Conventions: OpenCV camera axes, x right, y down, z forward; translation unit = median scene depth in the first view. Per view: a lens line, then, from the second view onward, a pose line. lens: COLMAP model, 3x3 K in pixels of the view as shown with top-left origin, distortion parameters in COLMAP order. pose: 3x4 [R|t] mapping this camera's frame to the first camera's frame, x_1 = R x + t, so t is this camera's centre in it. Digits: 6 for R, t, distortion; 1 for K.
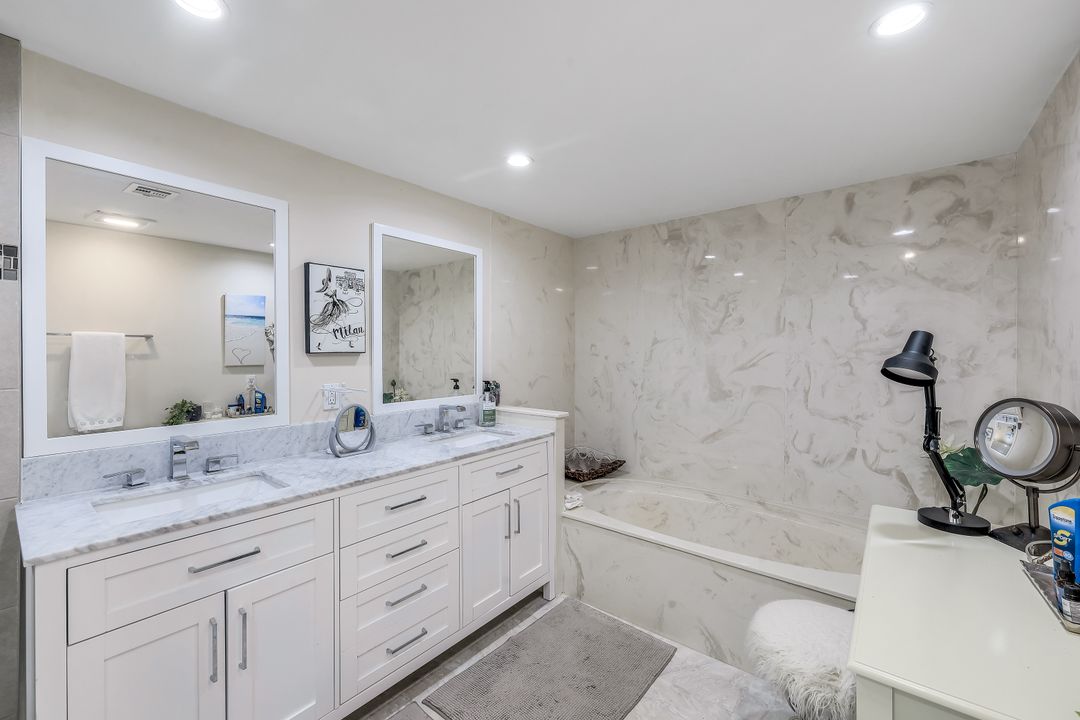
lens RADIAL K [[434.4, 0, 541.0], [0, 434.4, 356.3], [0, 0, 1]] dist [0.003401, -0.000948]
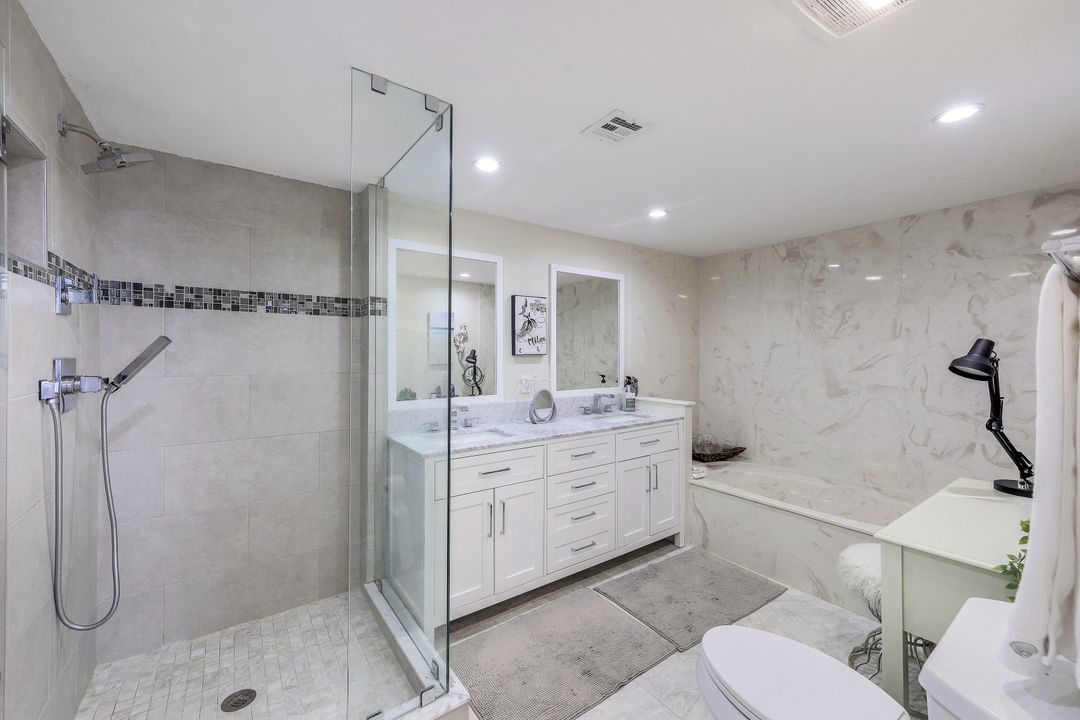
lens RADIAL K [[434.4, 0, 534.0], [0, 434.4, 356.2], [0, 0, 1]] dist [0.003401, -0.000948]
pose [[0.962314, 0.002240, -0.271932, -0.049263], [-0.003820, 0.999979, -0.005281, 0.004032], [0.271915, 0.006121, 0.962302, -0.375123]]
